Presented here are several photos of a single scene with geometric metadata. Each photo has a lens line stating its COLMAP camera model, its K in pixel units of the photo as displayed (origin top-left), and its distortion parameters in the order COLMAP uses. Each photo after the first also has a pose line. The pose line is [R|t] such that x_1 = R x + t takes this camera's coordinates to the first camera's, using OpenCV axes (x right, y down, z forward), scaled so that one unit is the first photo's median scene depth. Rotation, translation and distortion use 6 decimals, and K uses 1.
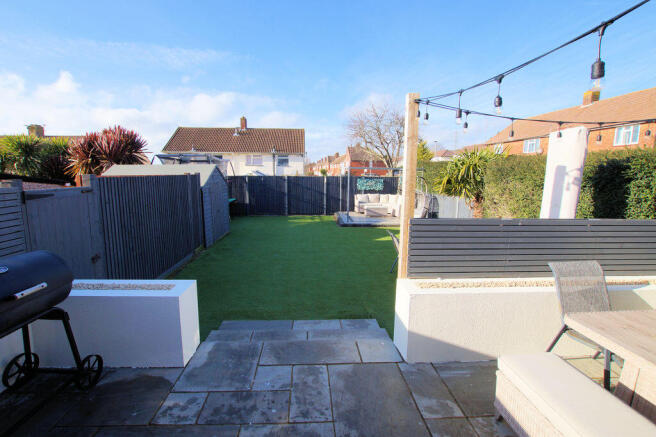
lens RADIAL K [[296.6, 0, 332.2], [0, 296.6, 215.5], [0, 0, 1]] dist [-0.034186, 0.007653]
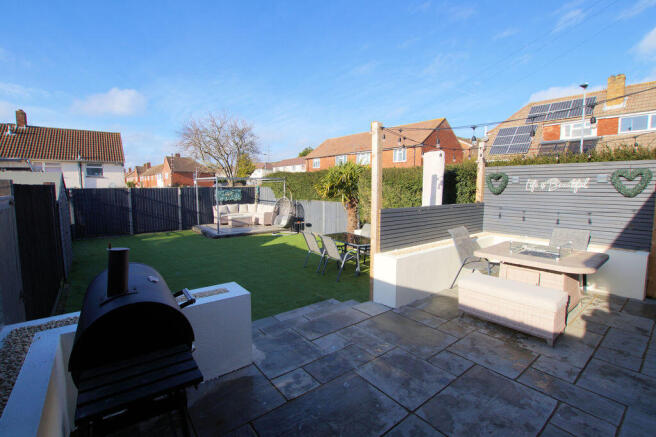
lens RADIAL K [[296.6, 0, 332.2], [0, 296.6, 215.5], [0, 0, 1]] dist [-0.034186, 0.007653]
pose [[0.820121, -0.069728, 0.567925, -0.166661], [0.092331, 0.995667, -0.011087, 0.007477], [-0.564691, 0.061530, 0.823005, -0.008462]]
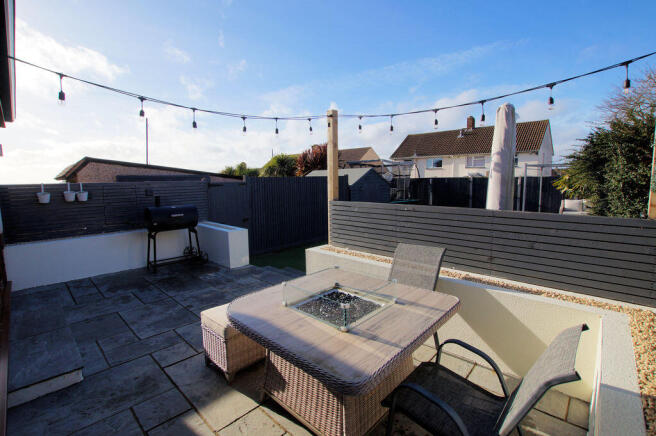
lens RADIAL K [[320.5, 0, 328.0], [0, 320.5, 218.0], [0, 0, 1]] dist [-0.032059, 0.000139]
pose [[0.666799, 0.070839, -0.741863, 0.311615], [-0.085113, 0.996197, 0.018623, 0.014887], [0.740361, 0.050724, 0.670293, 0.000650]]
